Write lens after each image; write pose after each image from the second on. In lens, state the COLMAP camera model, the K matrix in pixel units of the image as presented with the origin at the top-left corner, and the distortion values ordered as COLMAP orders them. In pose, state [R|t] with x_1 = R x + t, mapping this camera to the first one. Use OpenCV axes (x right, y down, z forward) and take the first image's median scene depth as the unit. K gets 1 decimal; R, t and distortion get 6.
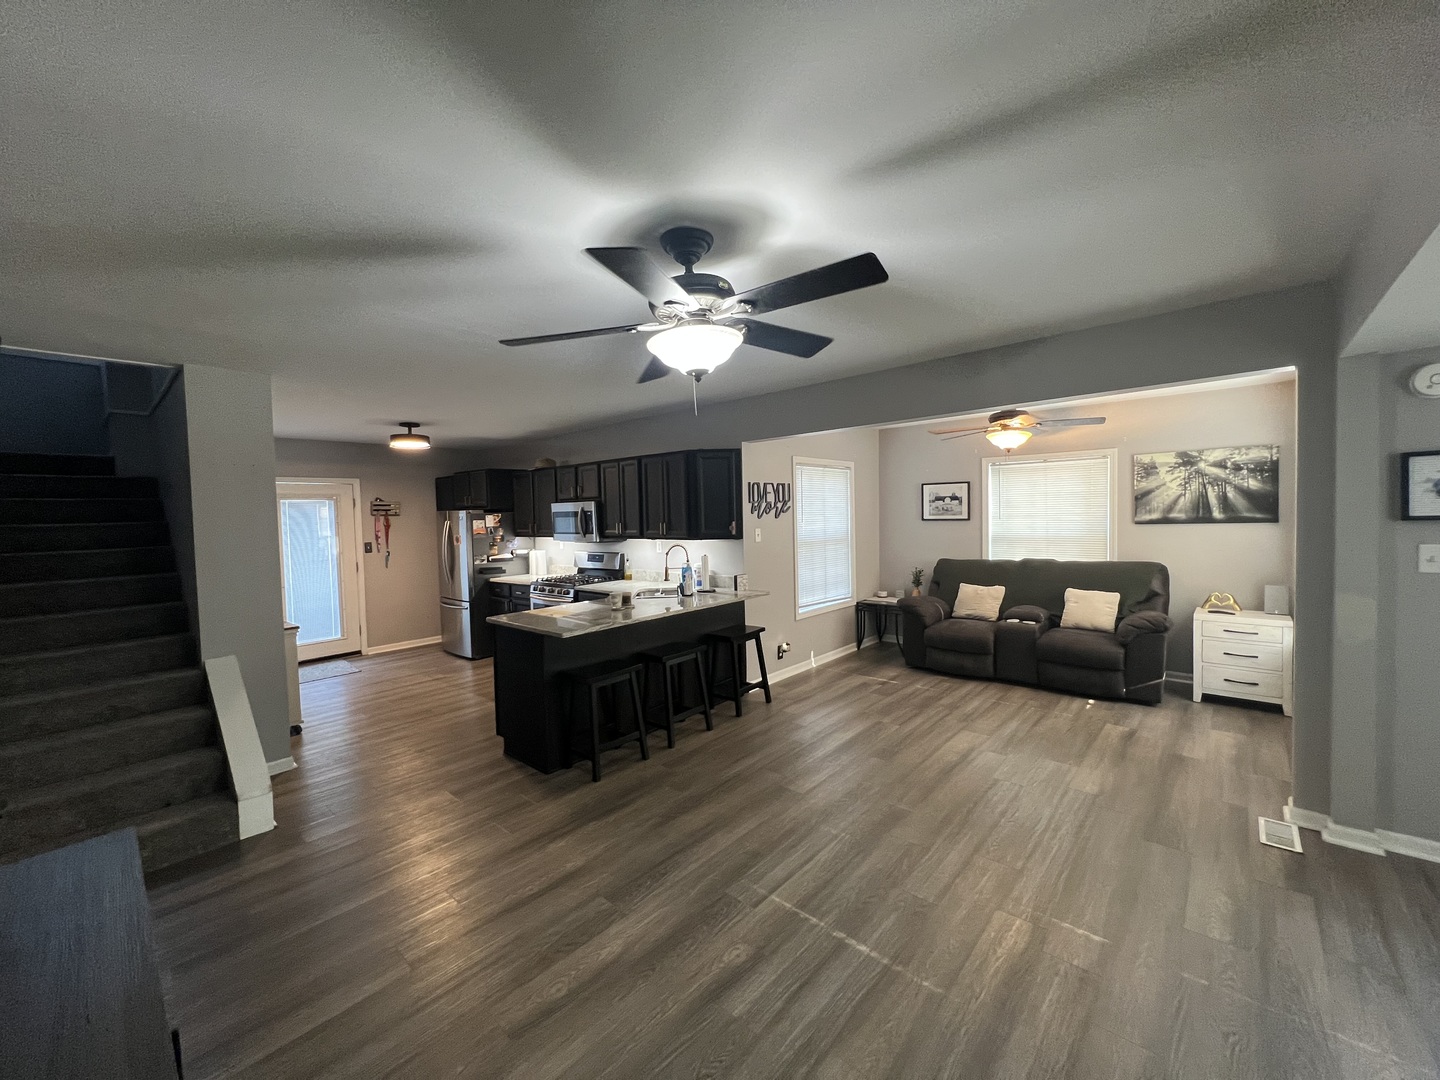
lens RADIAL K [[575.2, 0, 718.6], [0, 575.2, 538.7], [0, 0, 1]] dist [-0.004517, 0.000966]
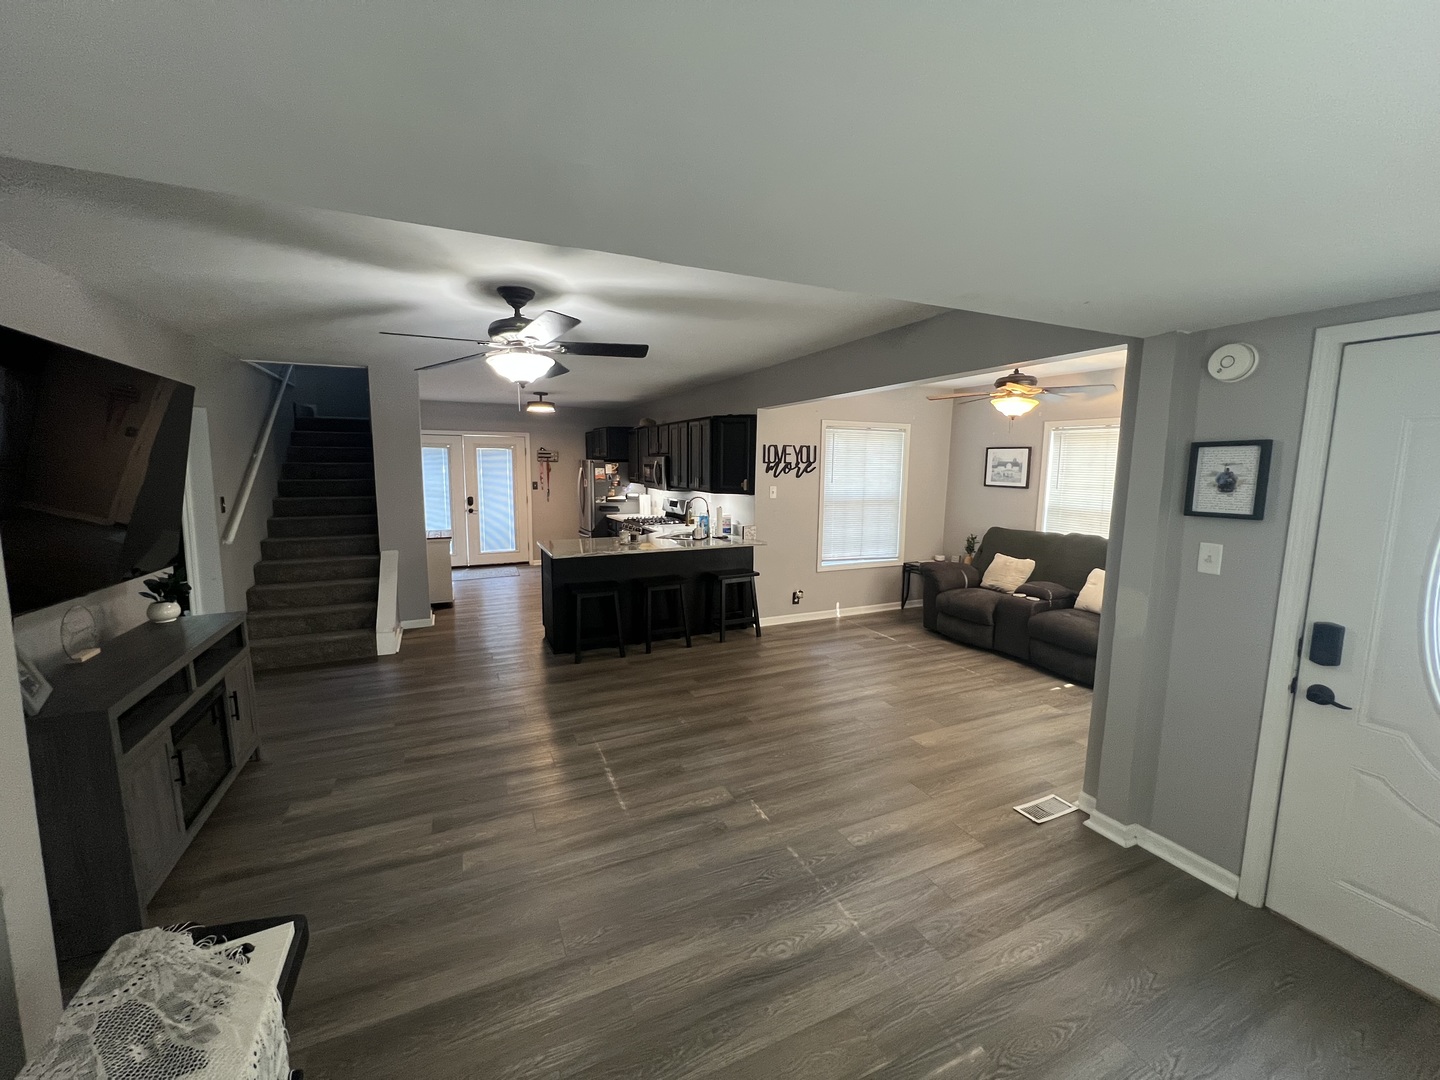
lens RADIAL K [[575.2, 0, 718.3], [0, 575.2, 540.2], [0, 0, 1]] dist [-0.004517, 0.000966]
pose [[0.917634, 0.086733, -0.387846, 0.373796], [-0.050035, 0.993343, 0.103759, -0.021921], [0.394263, -0.075807, 0.915866, -0.071341]]
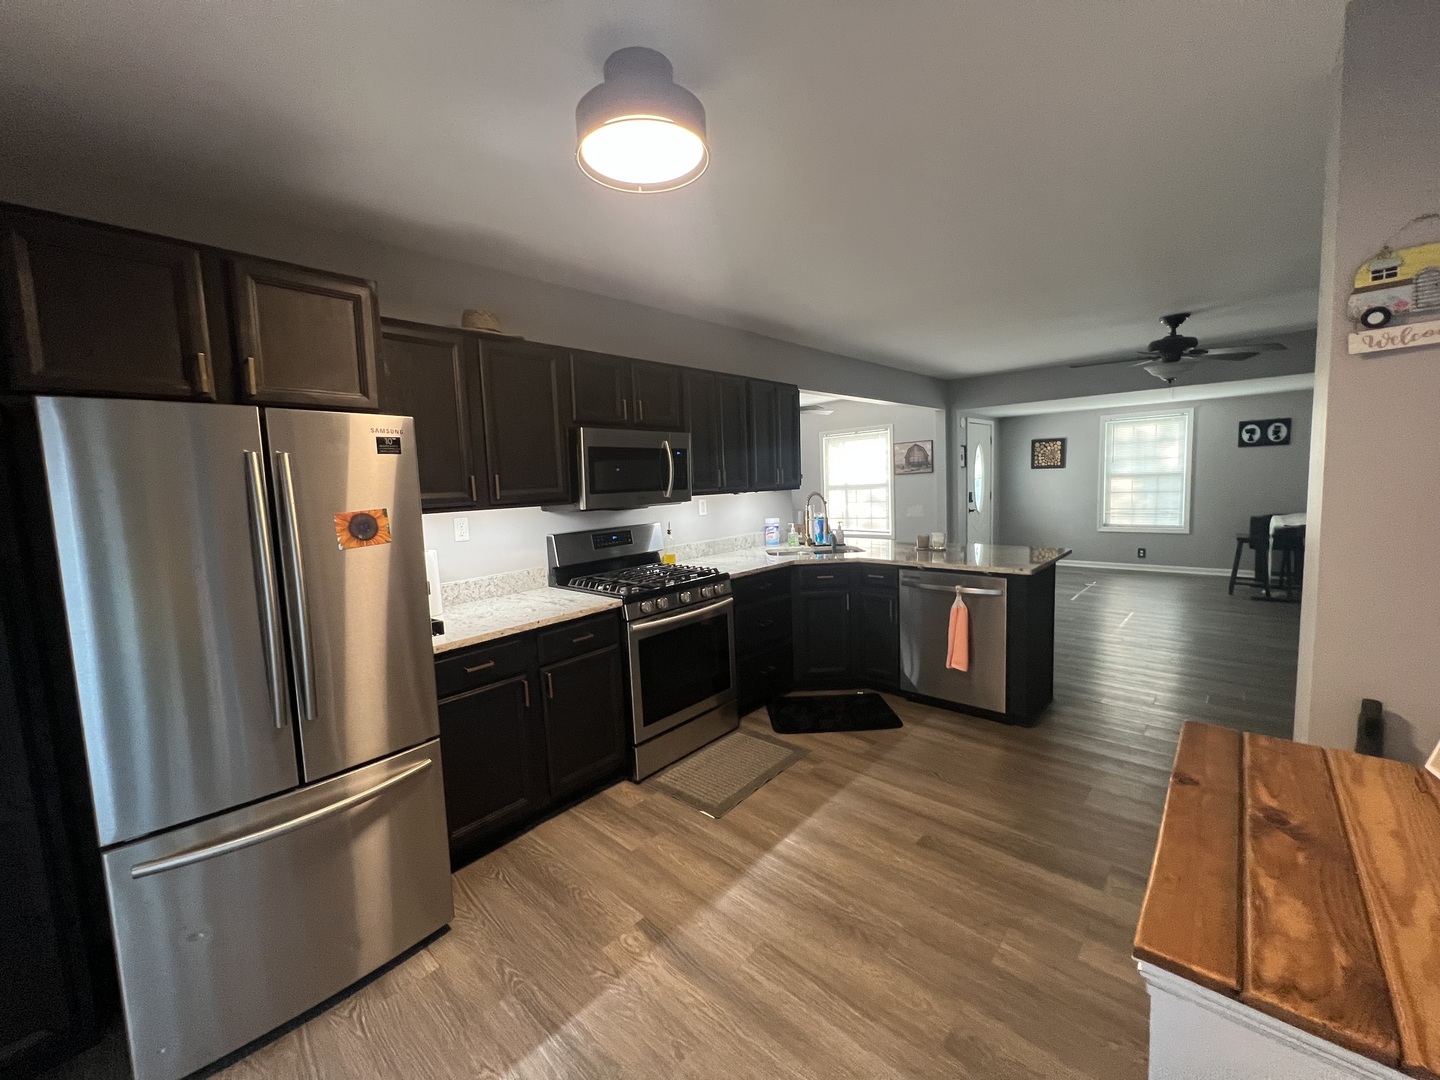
lens RADIAL K [[575.2, 0, 722.8], [0, 575.2, 534.5], [0, 0, 1]] dist [-0.004517, 0.000966]
pose [[0.017224, -0.071828, 0.997268, -0.822550], [0.083880, 0.994004, 0.070144, 0.000306], [-0.996327, 0.082443, 0.023146, 0.970214]]
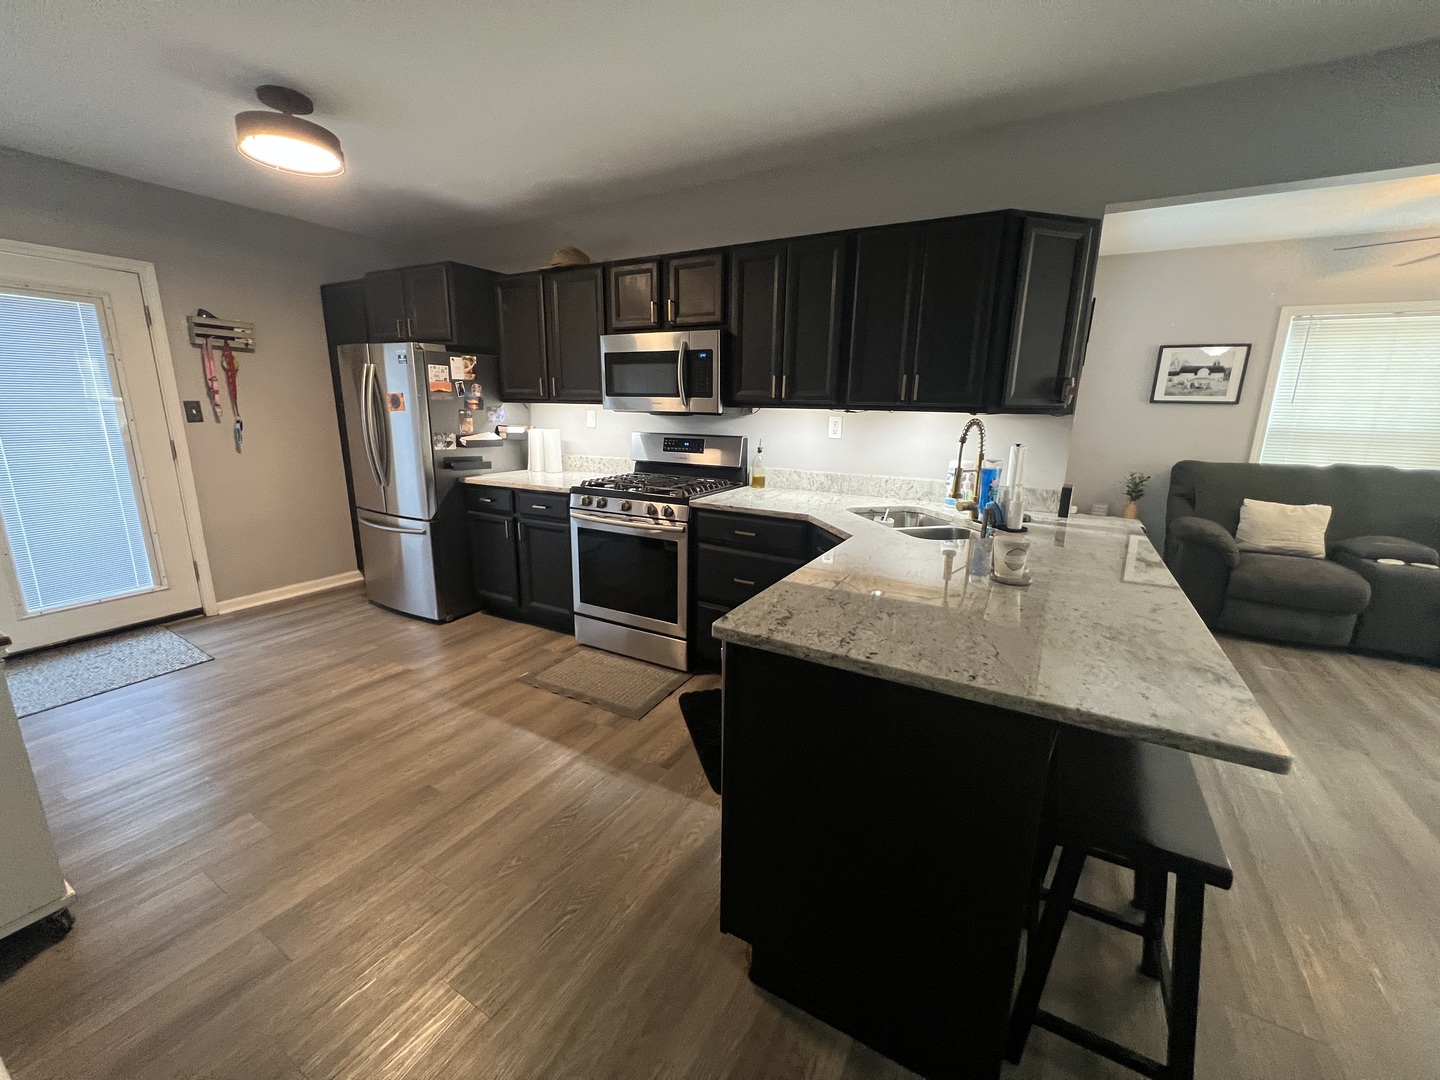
lens RADIAL K [[575.2, 0, 717.0], [0, 575.2, 538.1], [0, 0, 1]] dist [-0.004517, 0.000966]
pose [[0.978032, -0.005581, 0.208380, -0.325287], [-0.032812, 0.983058, 0.180332, 0.022960], [-0.205856, -0.183208, 0.961280, 0.489843]]
